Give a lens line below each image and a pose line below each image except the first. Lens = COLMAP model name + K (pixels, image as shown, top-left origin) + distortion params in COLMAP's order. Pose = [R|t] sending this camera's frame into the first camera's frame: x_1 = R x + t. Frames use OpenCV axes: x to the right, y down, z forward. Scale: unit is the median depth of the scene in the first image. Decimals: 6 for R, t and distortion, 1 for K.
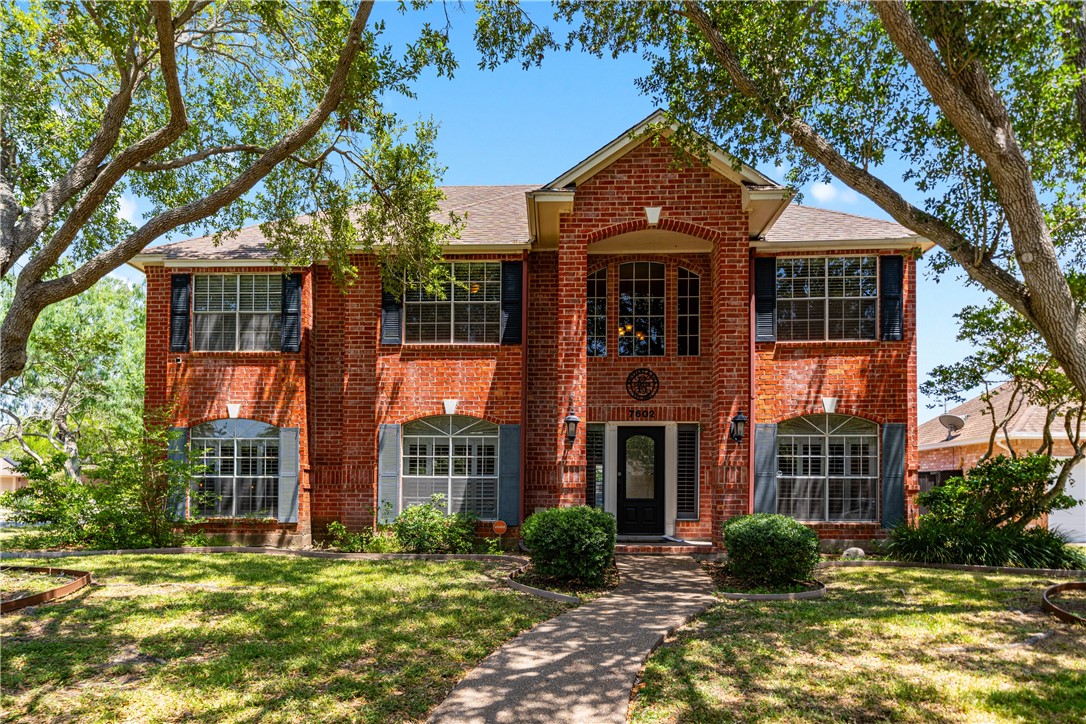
lens RADIAL K [[625.6, 0, 543.2], [0, 625.6, 374.5], [0, 0, 1]] dist [0.000729, 0.000156]
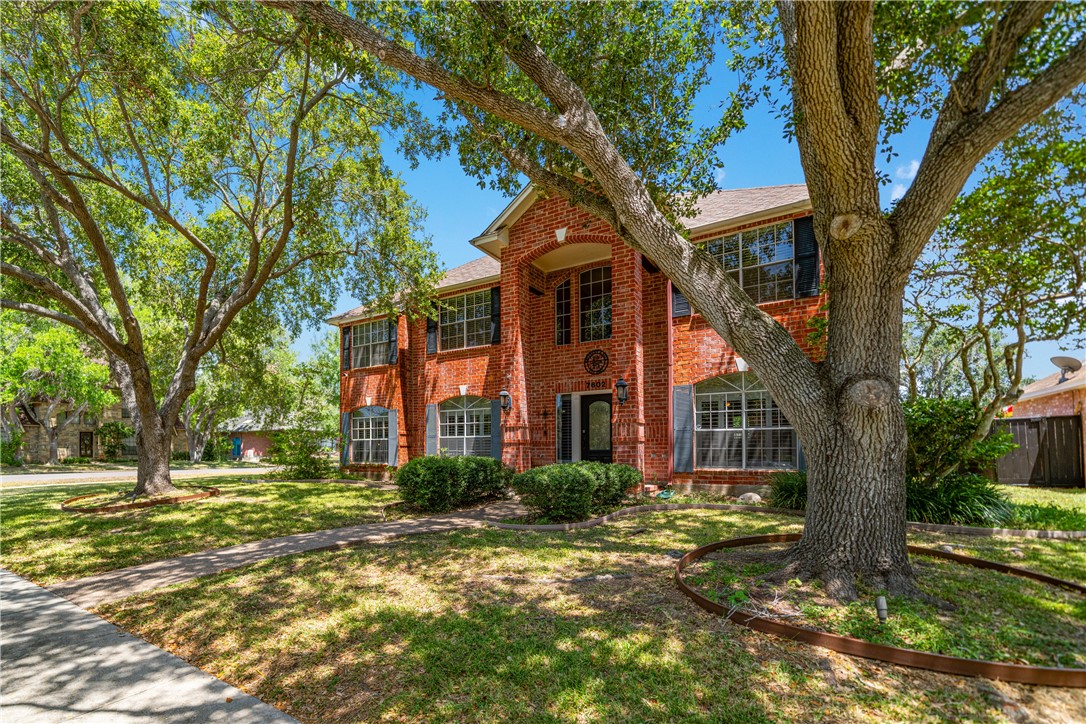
lens RADIAL K [[437.2, 0, 532.8], [0, 437.2, 364.1], [0, 0, 1]] dist [0.000426, -0.000021]
pose [[0.885030, -0.099004, -0.454884, 0.481919], [0.098642, 0.994819, -0.024601, 0.030776], [0.454963, -0.023098, 0.890211, 0.137346]]
